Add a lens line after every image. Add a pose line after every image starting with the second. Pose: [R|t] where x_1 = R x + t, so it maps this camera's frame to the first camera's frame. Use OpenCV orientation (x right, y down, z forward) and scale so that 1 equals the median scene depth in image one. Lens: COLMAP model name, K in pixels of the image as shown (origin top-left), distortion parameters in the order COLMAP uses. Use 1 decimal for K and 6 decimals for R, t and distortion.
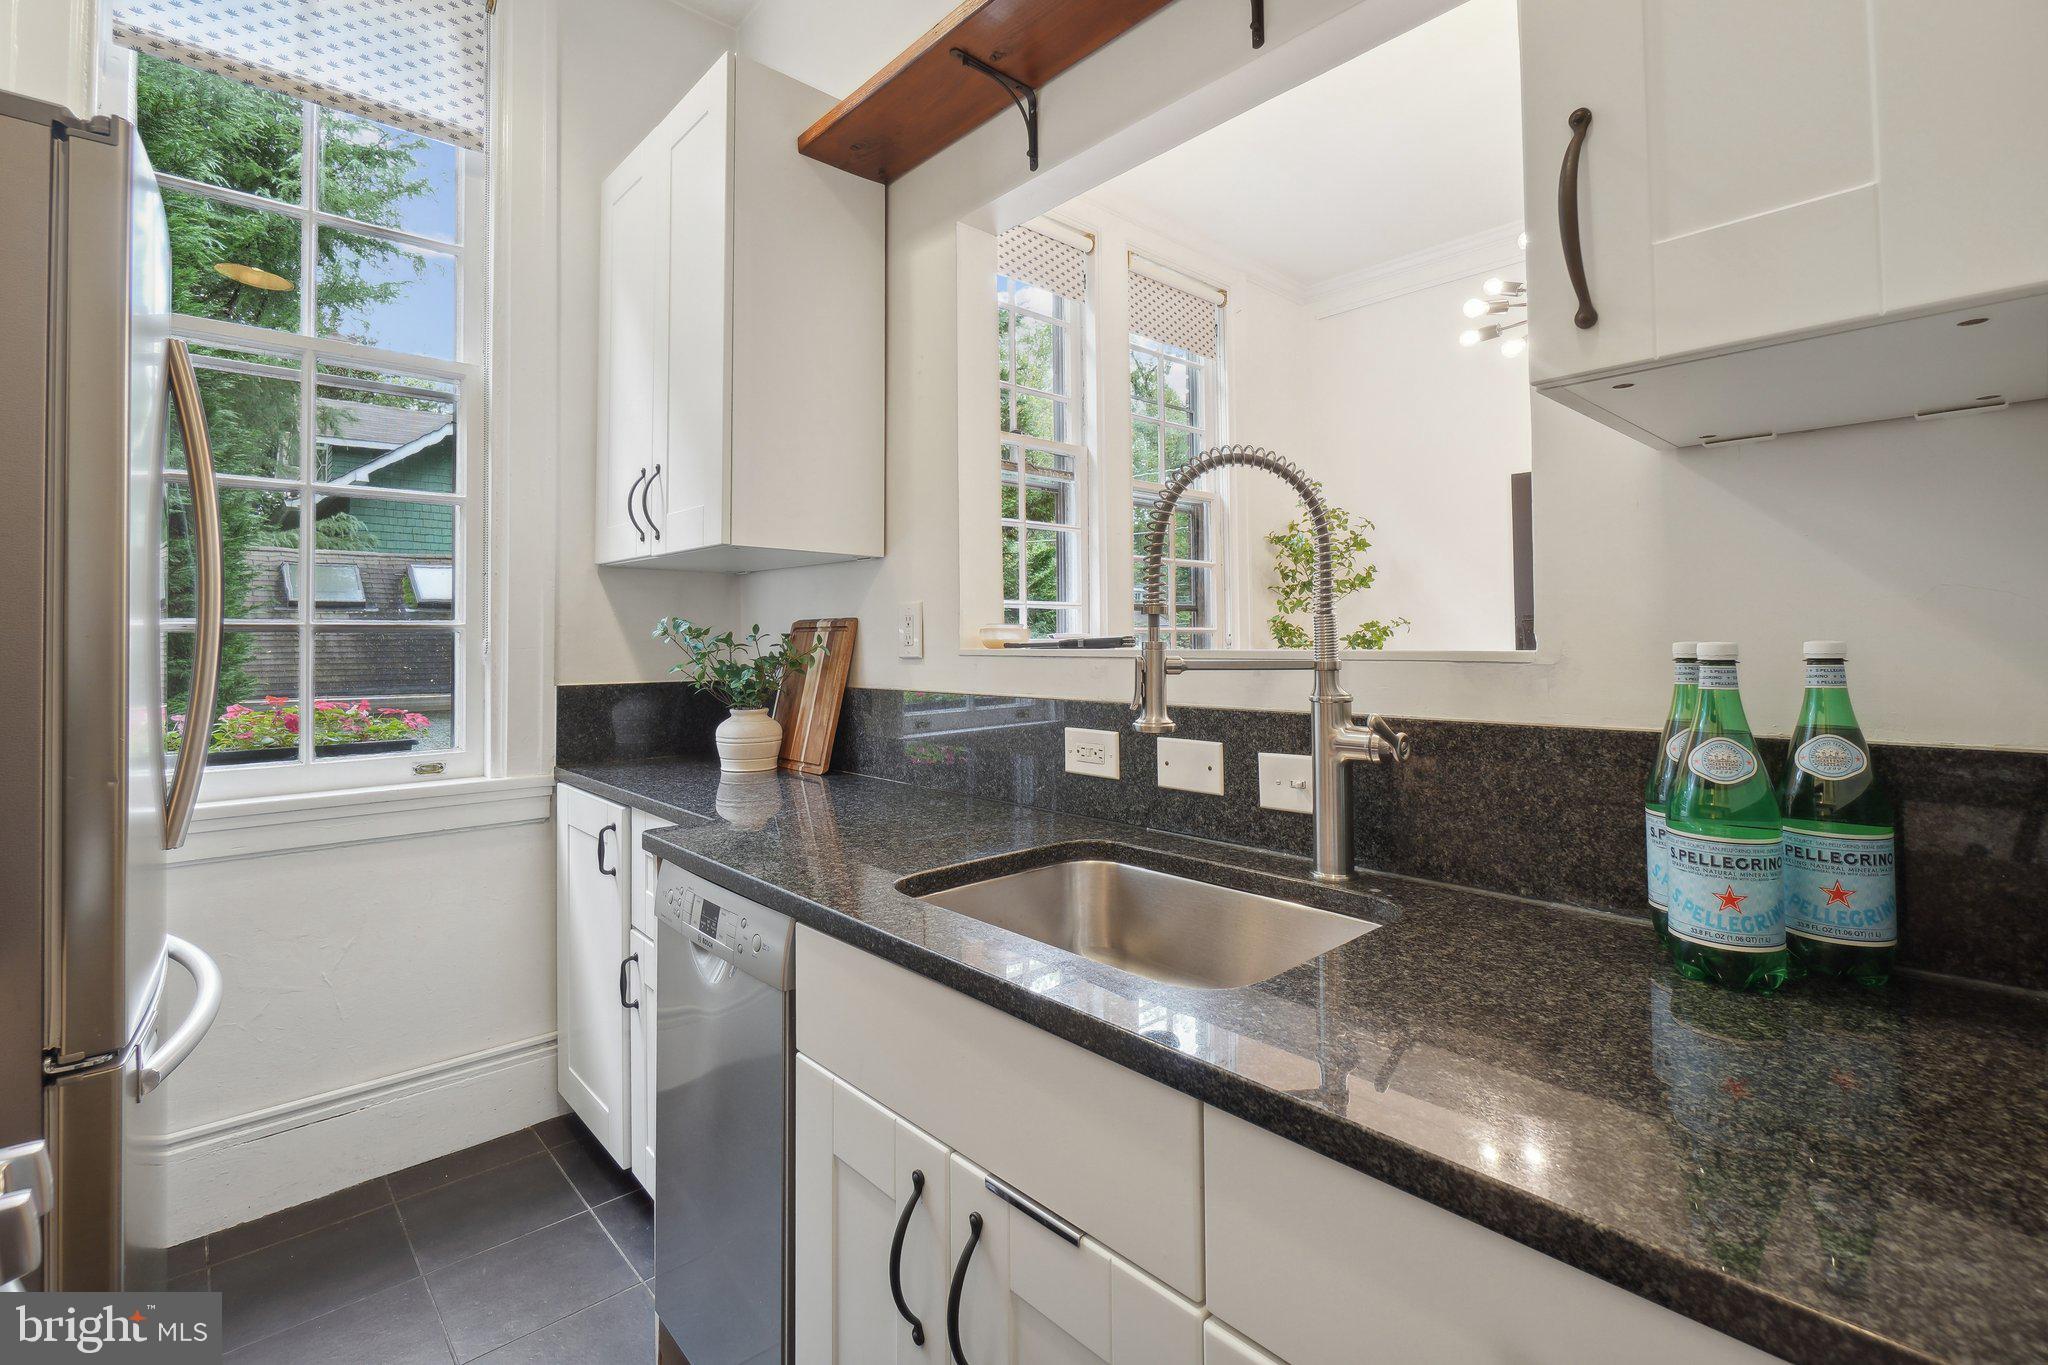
lens RADIAL K [[918.6, 0, 1023.3], [0, 918.6, 616.5], [0, 0, 1]] dist [-0.000591, -0.004301]
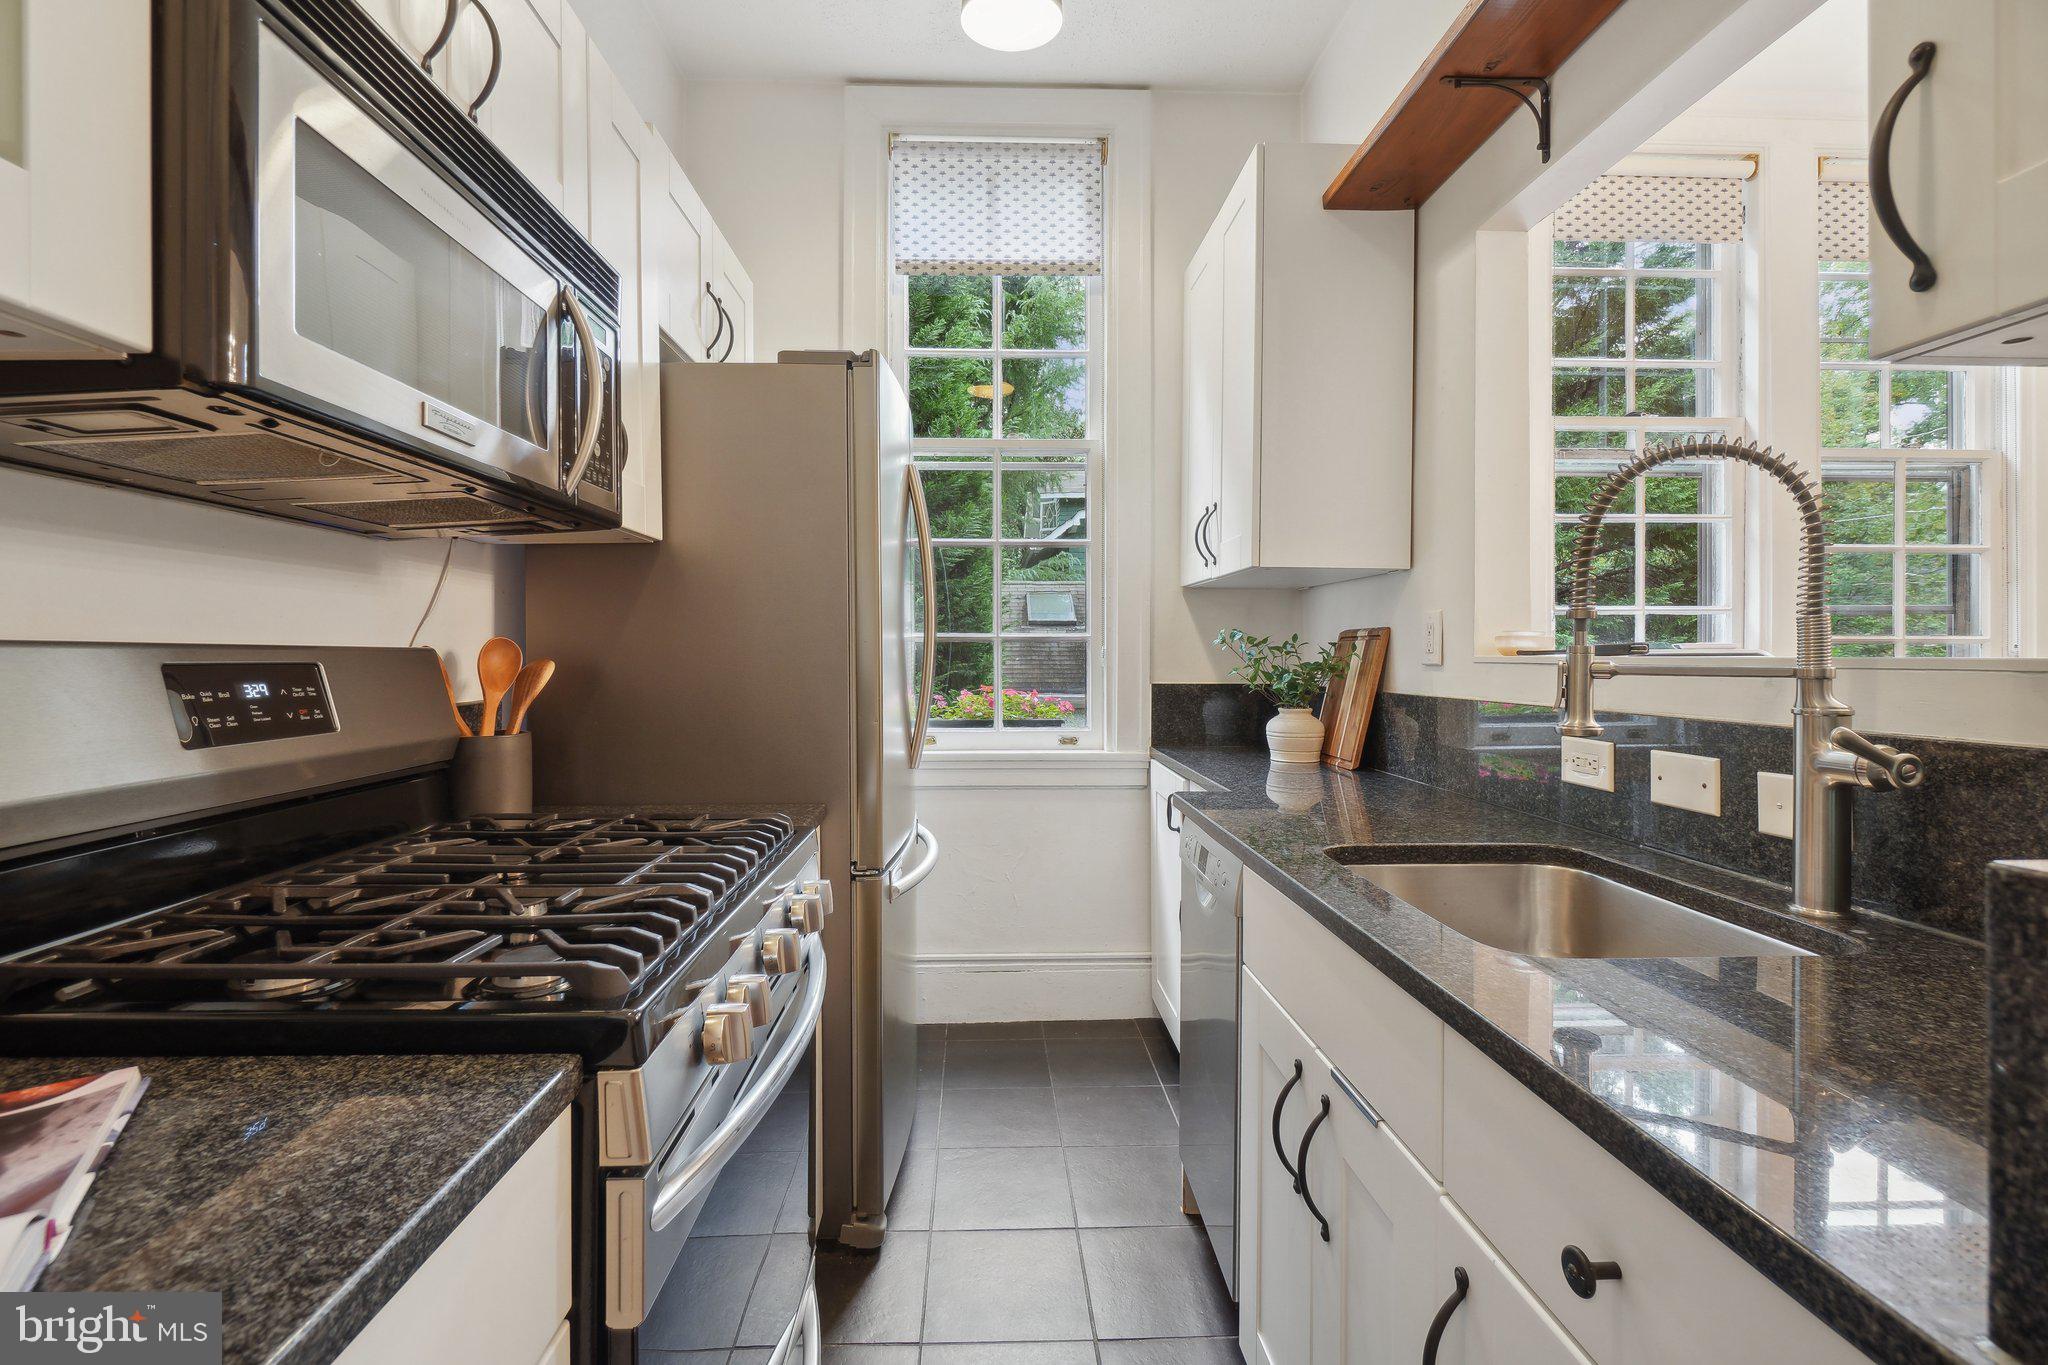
lens RADIAL K [[900.2, 0, 1013.1], [0, 900.2, 658.4], [0, 0, 1]] dist [0.002489, -0.005506]
pose [[0.762818, 0.010563, -0.646527, 0.181711], [0.010063, 0.999552, 0.028203, 0.004163], [0.646534, -0.028020, 0.762370, -0.090944]]
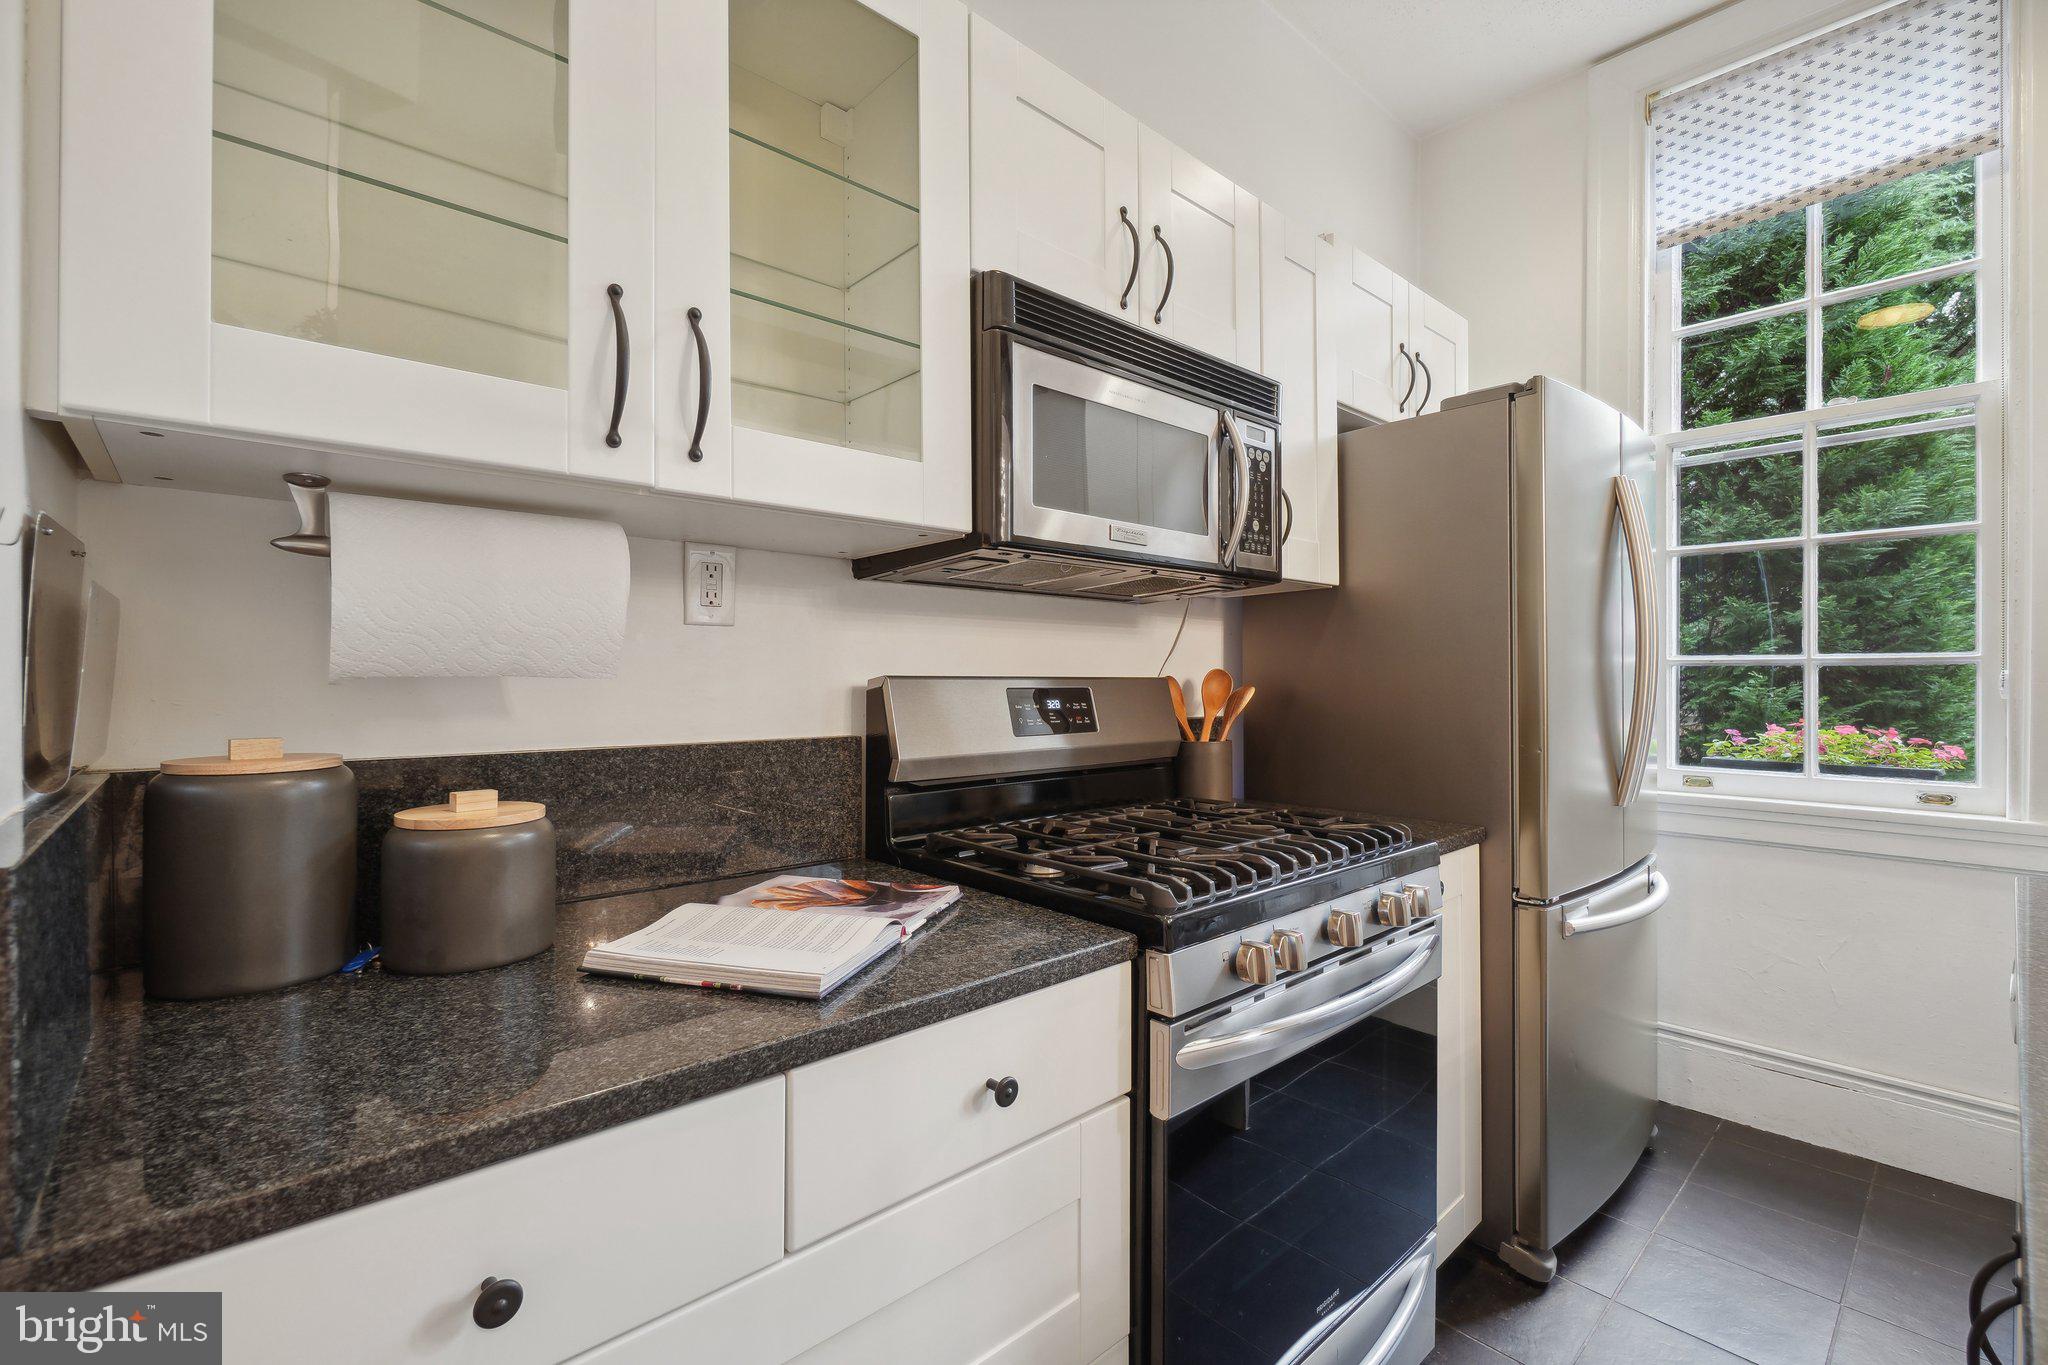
lens RADIAL K [[900.1, 0, 1024.0], [0, 900.1, 682.5], [0, 0, 1]] dist [0.001173, 0.000029]
pose [[0.001390, 0.014337, -0.999896, 0.387451], [0.024142, 0.999605, 0.014366, -0.001373], [0.999708, -0.024160, 0.001043, -0.005285]]
